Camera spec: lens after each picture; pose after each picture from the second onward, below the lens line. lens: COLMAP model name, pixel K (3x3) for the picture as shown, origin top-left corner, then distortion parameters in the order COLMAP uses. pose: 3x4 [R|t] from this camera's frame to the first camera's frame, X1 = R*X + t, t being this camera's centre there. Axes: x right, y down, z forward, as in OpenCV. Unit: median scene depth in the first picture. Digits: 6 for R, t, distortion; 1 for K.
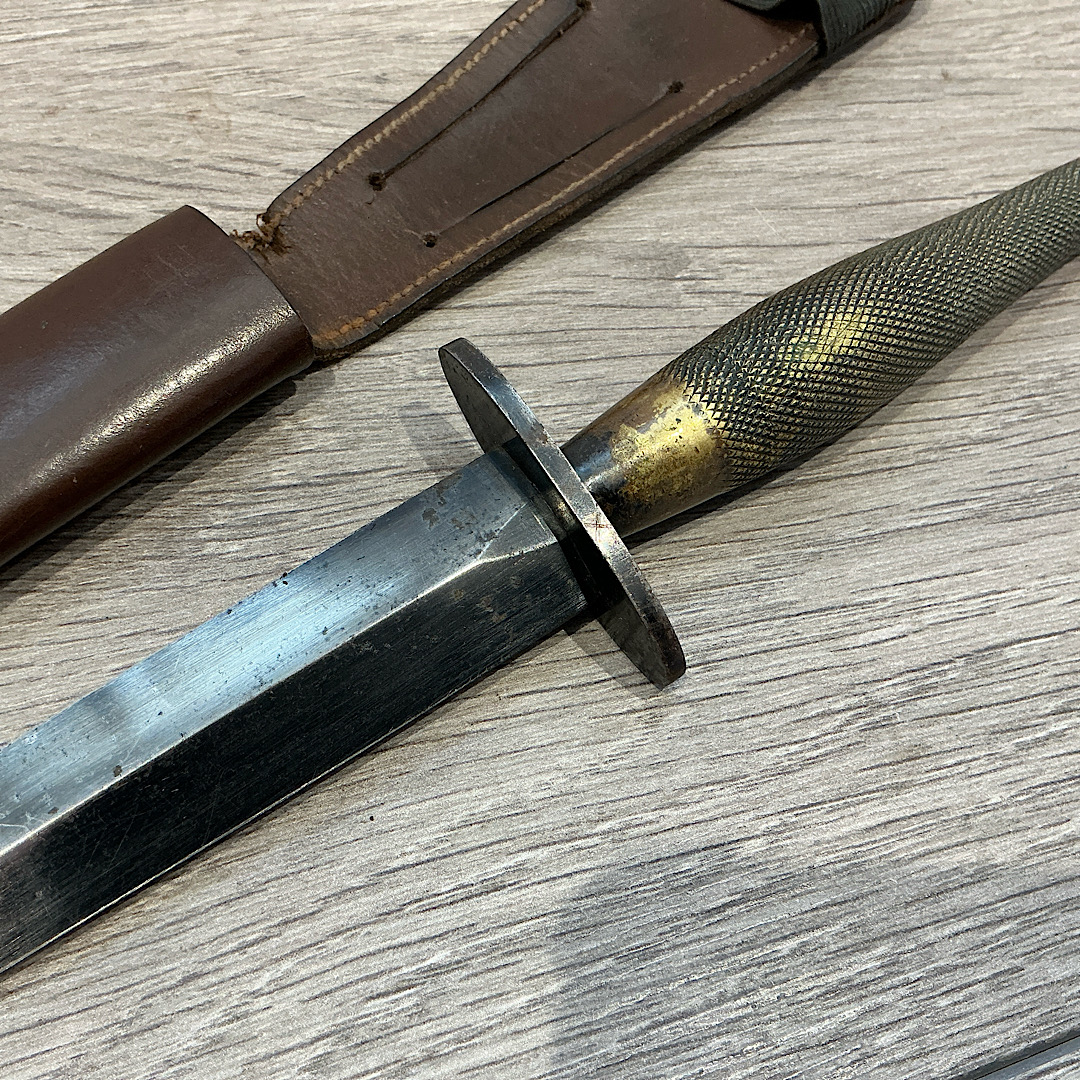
lens RADIAL K [[1208.7, 0, 540.0], [0, 1208.7, 540.0], [0, 0, 1]] dist [0.150251, -0.357209]
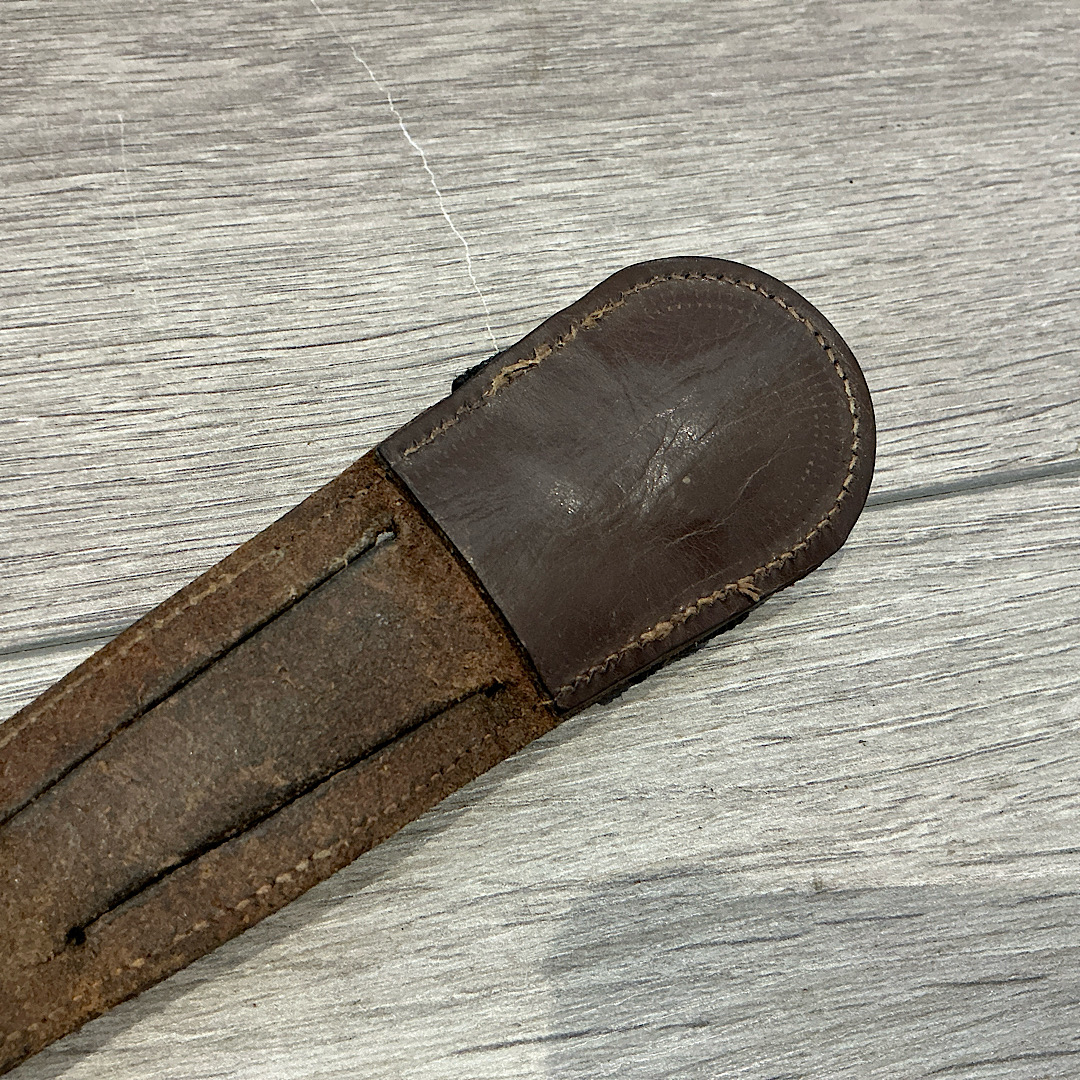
lens RADIAL K [[1208.7, 0, 540.0], [0, 1208.7, 540.0], [0, 0, 1]] dist [0.150251, -0.357209]
pose [[0.998213, 0.059548, 0.005041, 0.191694], [-0.058971, 0.995174, -0.078424, -0.655891], [-0.009687, 0.077987, 0.996907, 0.336631]]
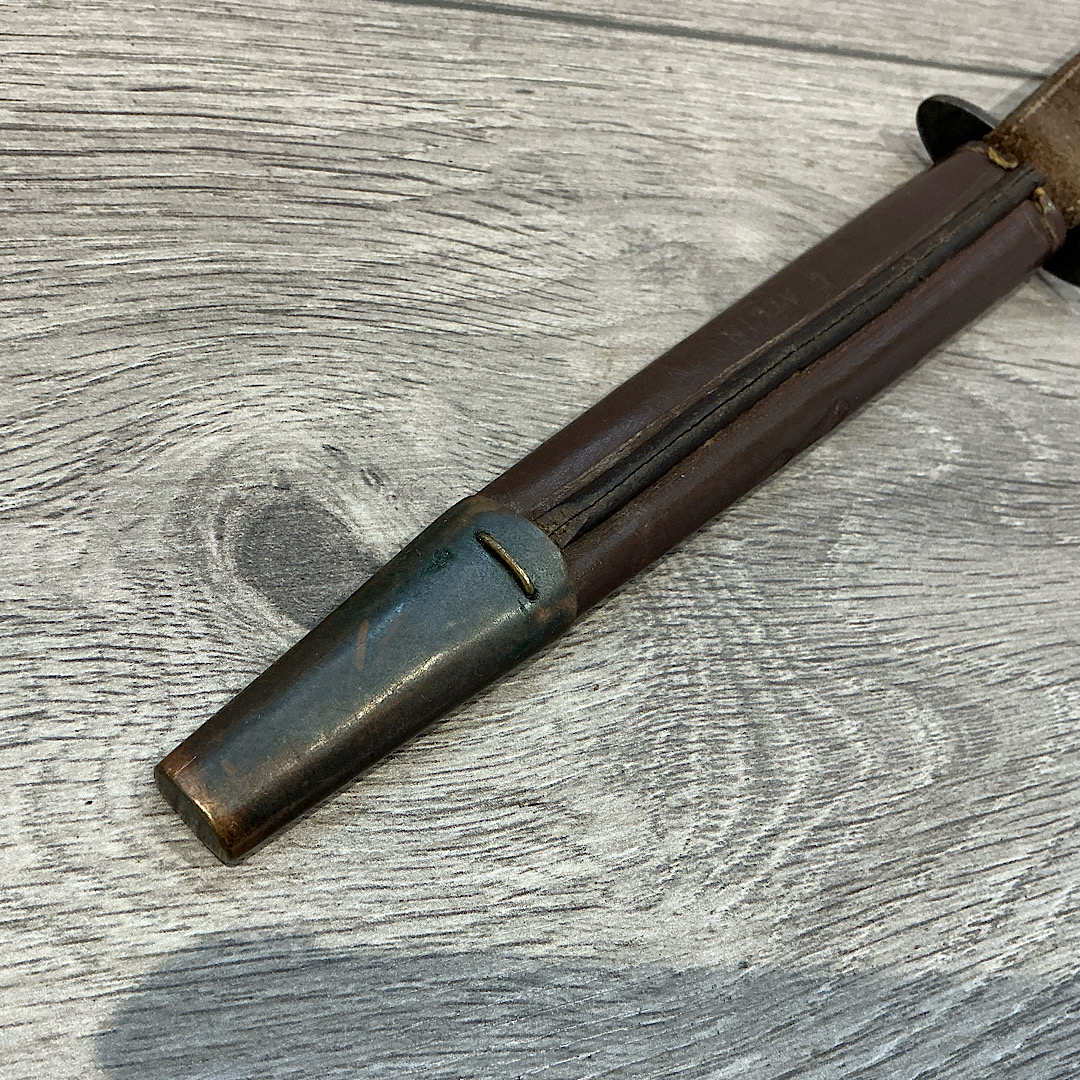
lens RADIAL K [[1208.7, 0, 540.0], [0, 1208.7, 540.0], [0, 0, 1]] dist [0.150251, -0.357209]
pose [[0.972146, 0.157633, 0.173449, -0.907692], [-0.147965, 0.986693, -0.067409, 0.176502], [-0.181767, 0.039867, 0.982533, -0.196040]]
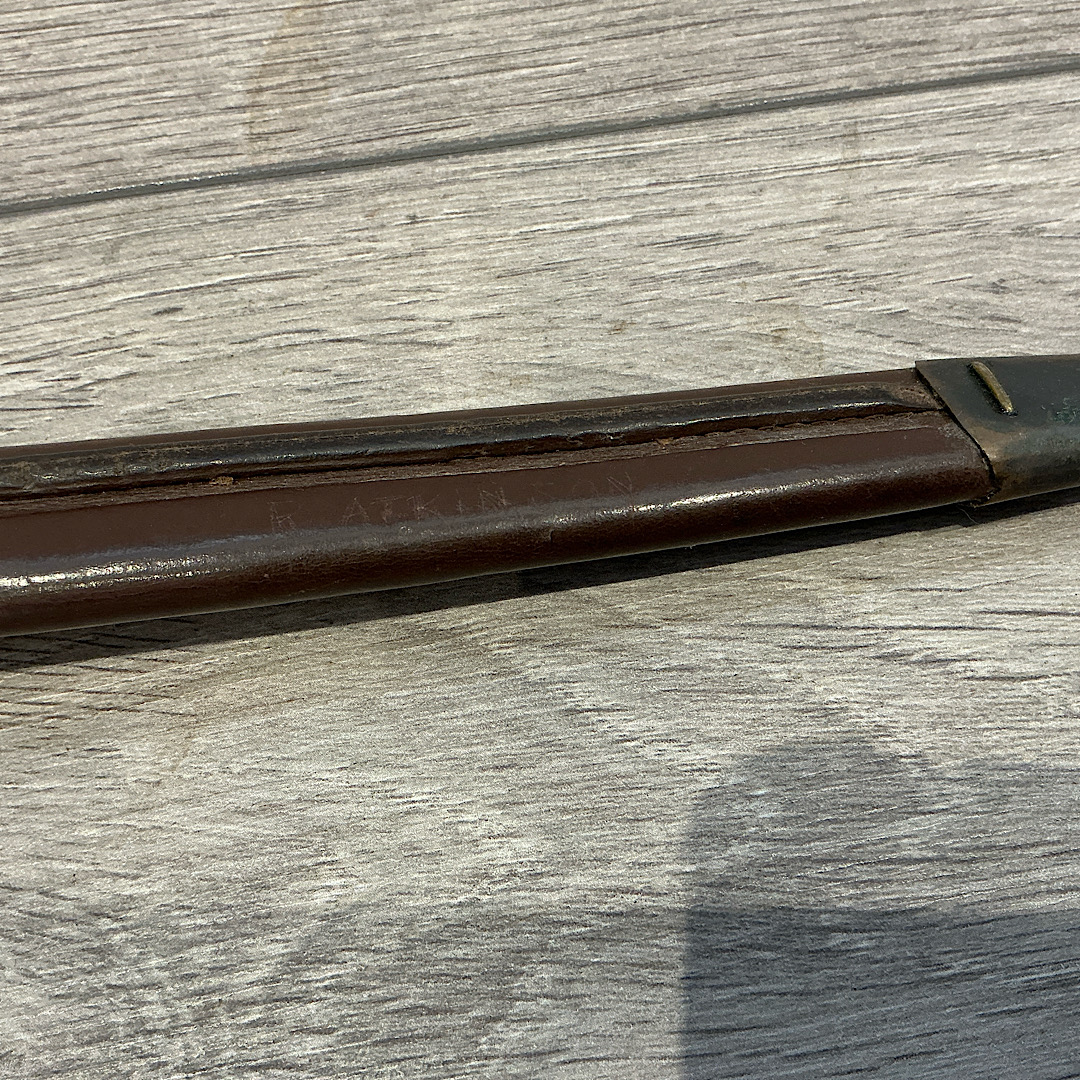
lens RADIAL K [[1208.7, 0, 540.0], [0, 1208.7, 540.0], [0, 0, 1]] dist [0.150251, -0.357209]
pose [[0.982052, 0.091590, -0.164881, -0.326188], [-0.081602, 0.994452, 0.066379, -0.276720], [0.170046, -0.051733, 0.984077, 0.153835]]
